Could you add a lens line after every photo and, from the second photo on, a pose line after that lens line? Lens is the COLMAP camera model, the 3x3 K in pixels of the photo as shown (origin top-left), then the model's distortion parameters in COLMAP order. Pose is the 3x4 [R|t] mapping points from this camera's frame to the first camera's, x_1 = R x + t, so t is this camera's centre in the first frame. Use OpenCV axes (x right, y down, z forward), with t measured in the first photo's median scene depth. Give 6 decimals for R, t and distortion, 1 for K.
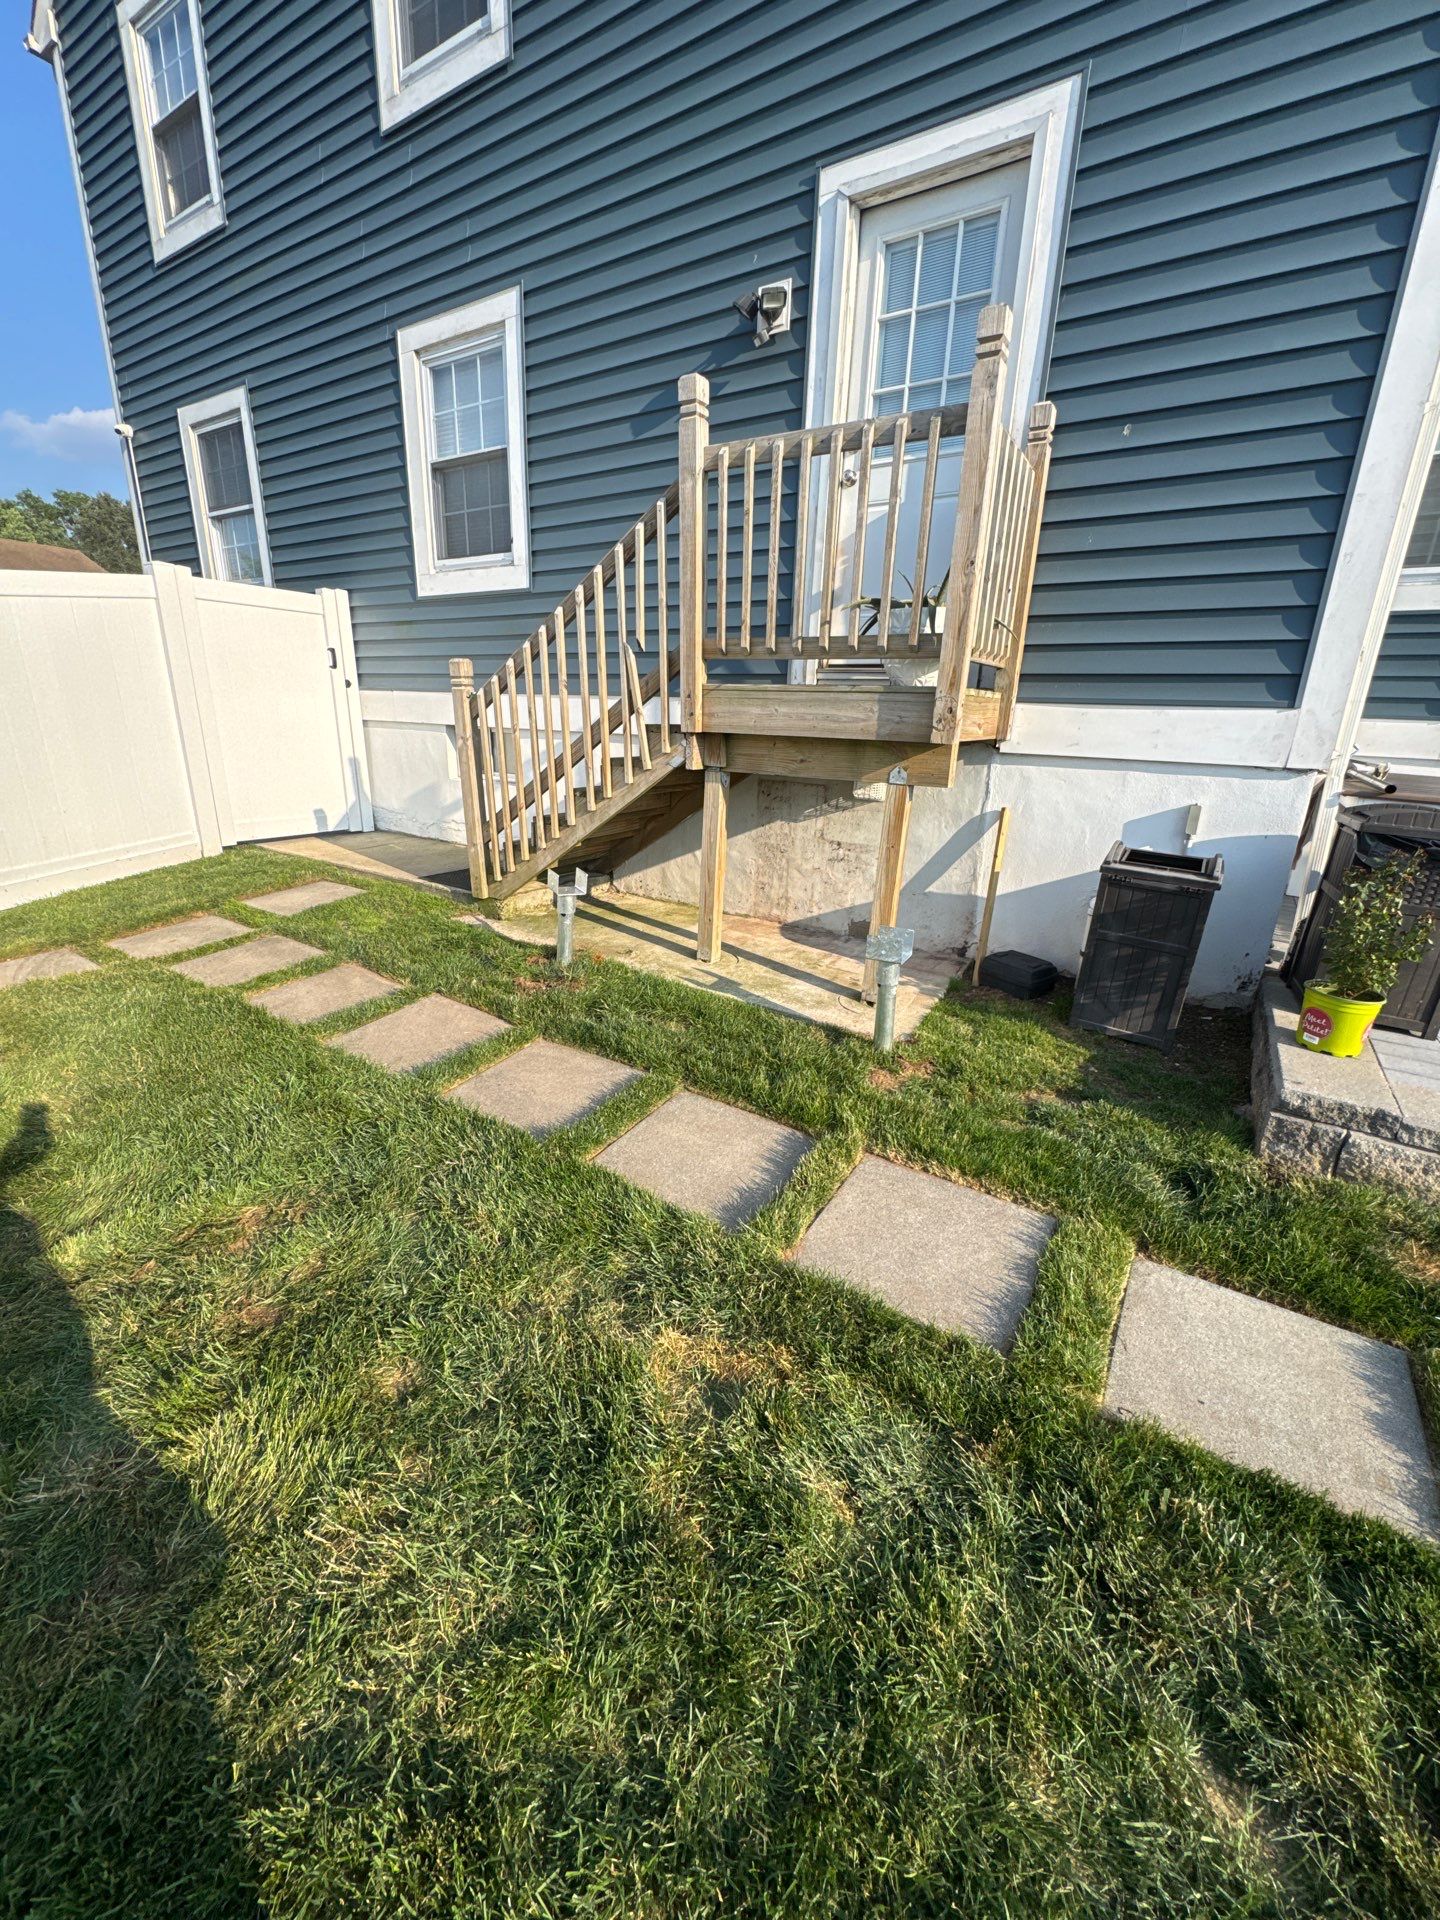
lens RADIAL K [[735.3, 0, 720.0], [0, 735.3, 960.0], [0, 0, 1]] dist [0.001758, 0.000036]
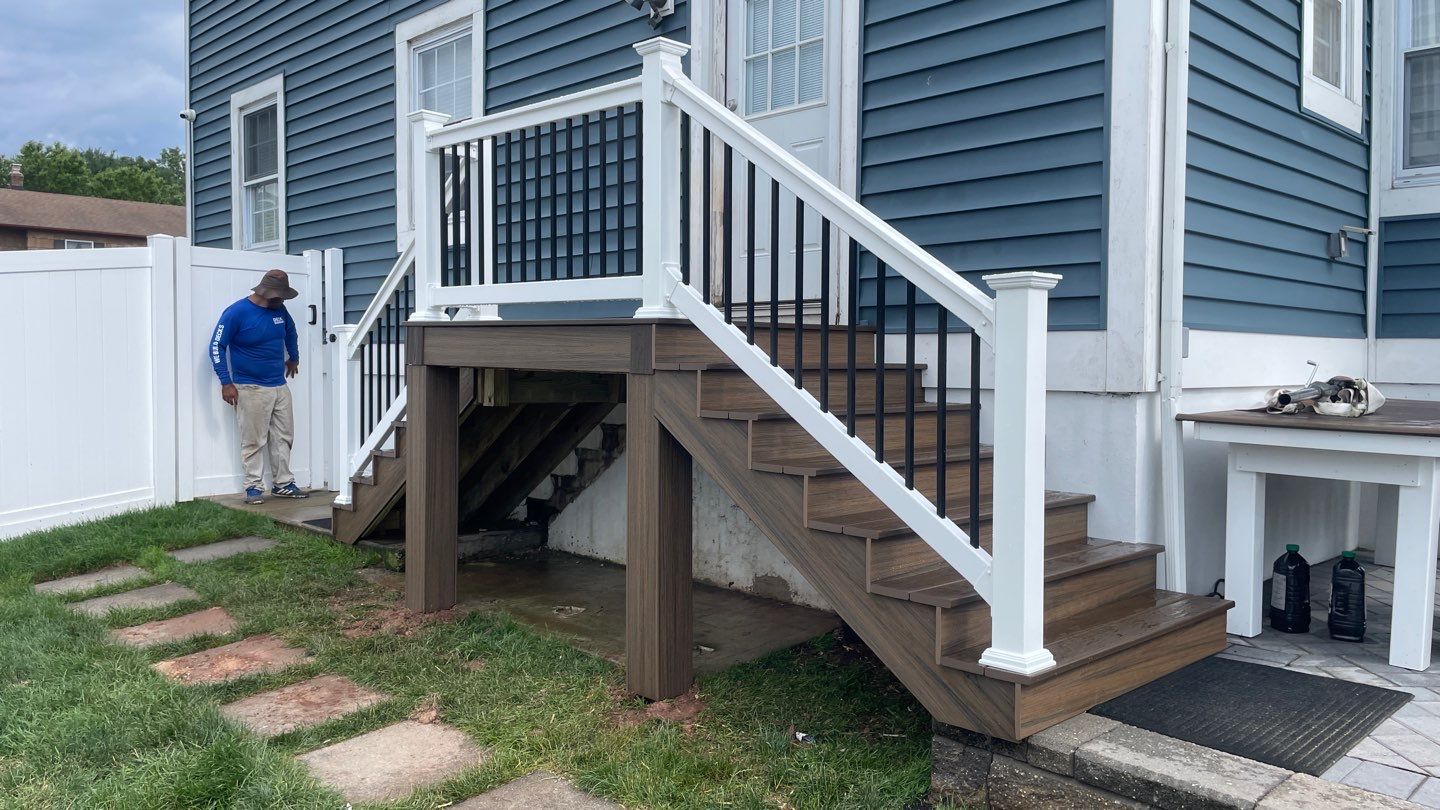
lens RADIAL K [[1076.3, 0, 720.0], [0, 1076.3, 405.0], [0, 0, 1]] dist [0.050057, 0.001644]
pose [[0.973111, -0.021796, -0.229303, 0.329010], [-0.042833, 0.961026, -0.273120, 0.075739], [0.226319, 0.275597, 0.934251, -0.191742]]
